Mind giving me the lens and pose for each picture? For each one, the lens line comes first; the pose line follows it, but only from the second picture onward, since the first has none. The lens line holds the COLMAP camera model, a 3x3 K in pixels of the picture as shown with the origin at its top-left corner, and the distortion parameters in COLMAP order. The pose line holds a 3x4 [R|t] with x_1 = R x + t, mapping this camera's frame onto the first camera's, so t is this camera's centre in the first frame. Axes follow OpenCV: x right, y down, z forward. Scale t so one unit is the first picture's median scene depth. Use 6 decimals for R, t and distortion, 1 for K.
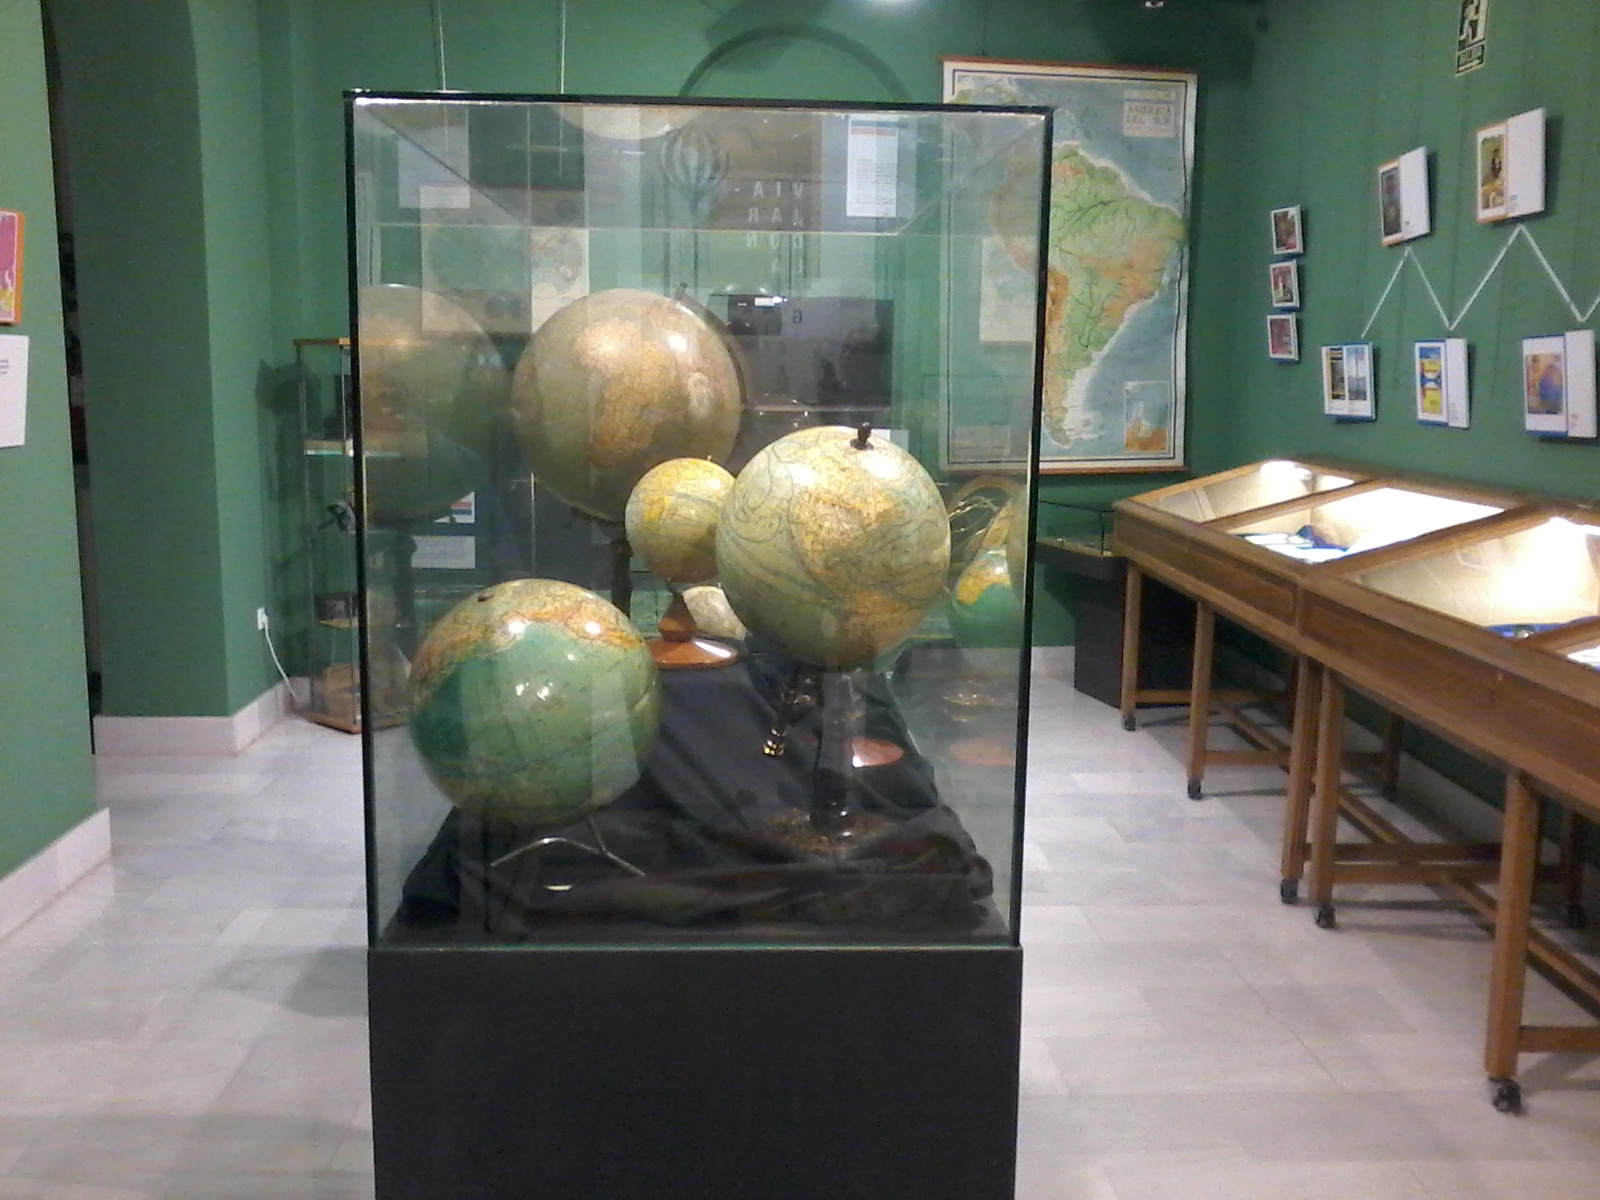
lens RADIAL K [[1597.4, 0, 830.1], [0, 1597.4, 600.7], [0, 0, 1]] dist [-0.073557, 0.235031]
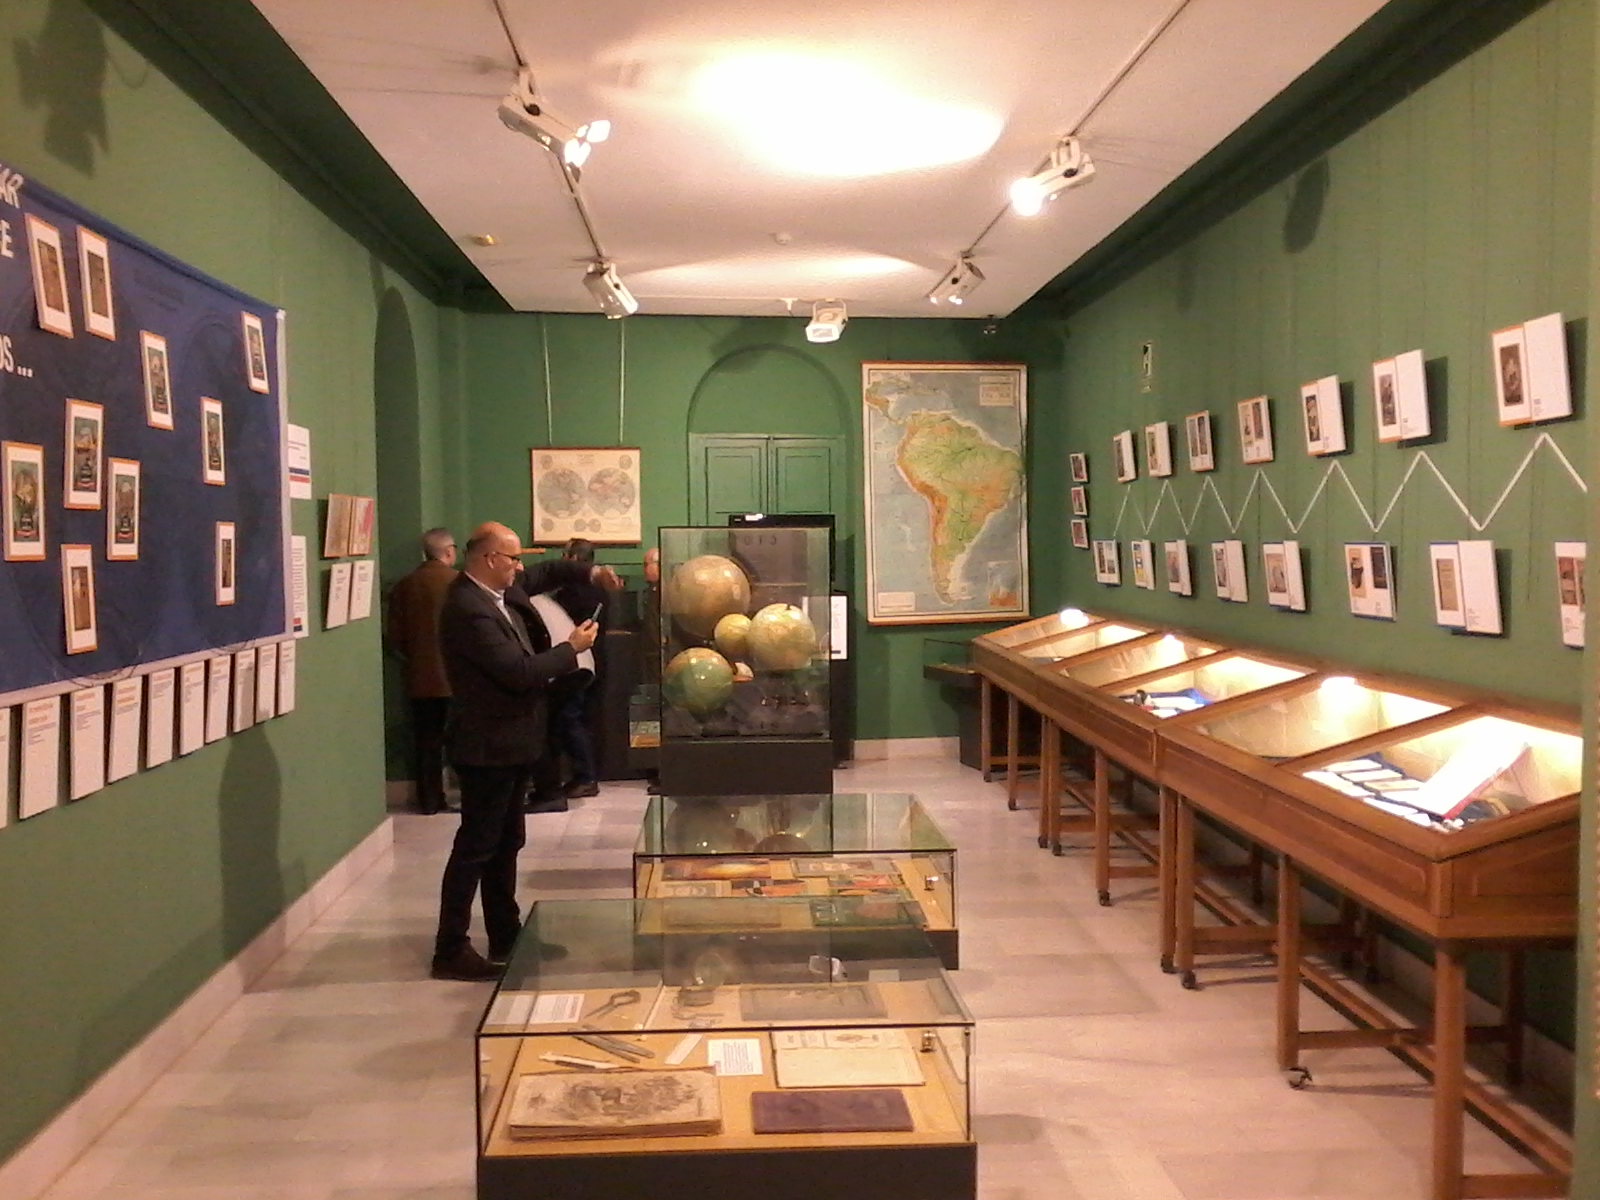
lens RADIAL K [[1576.9, 0, 798.8], [0, 1576.9, 635.1], [0, 0, 1]] dist [-0.019113, -0.021117]
pose [[0.999740, -0.021169, -0.008423, 0.015470], [0.020438, 0.996664, -0.079012, 0.051746], [0.010067, 0.078819, 0.996838, -0.541531]]
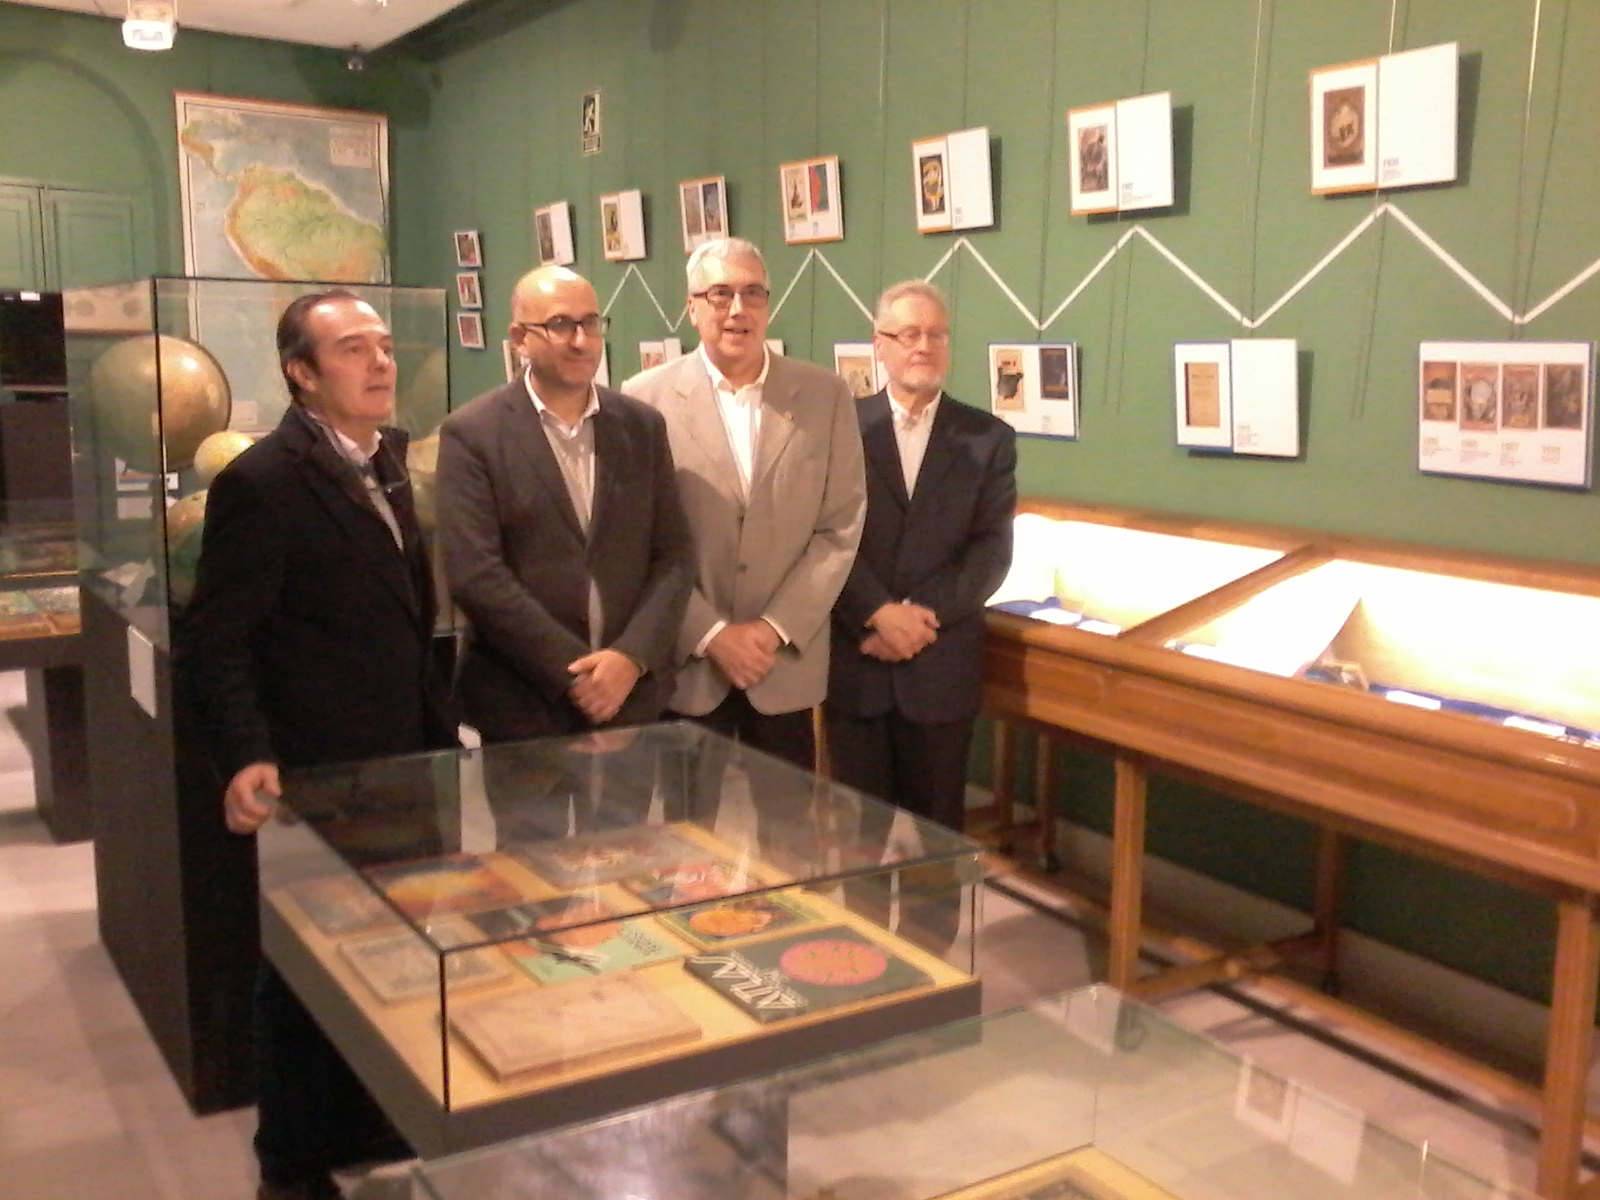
lens RADIAL K [[1576.9, 0, 798.8], [0, 1576.9, 635.1], [0, 0, 1]] dist [-0.019113, -0.021117]
pose [[0.876740, -0.082931, 0.473761, -0.108763], [0.061850, 0.996284, 0.059939, 0.022089], [-0.476972, -0.023249, 0.878611, -0.262319]]
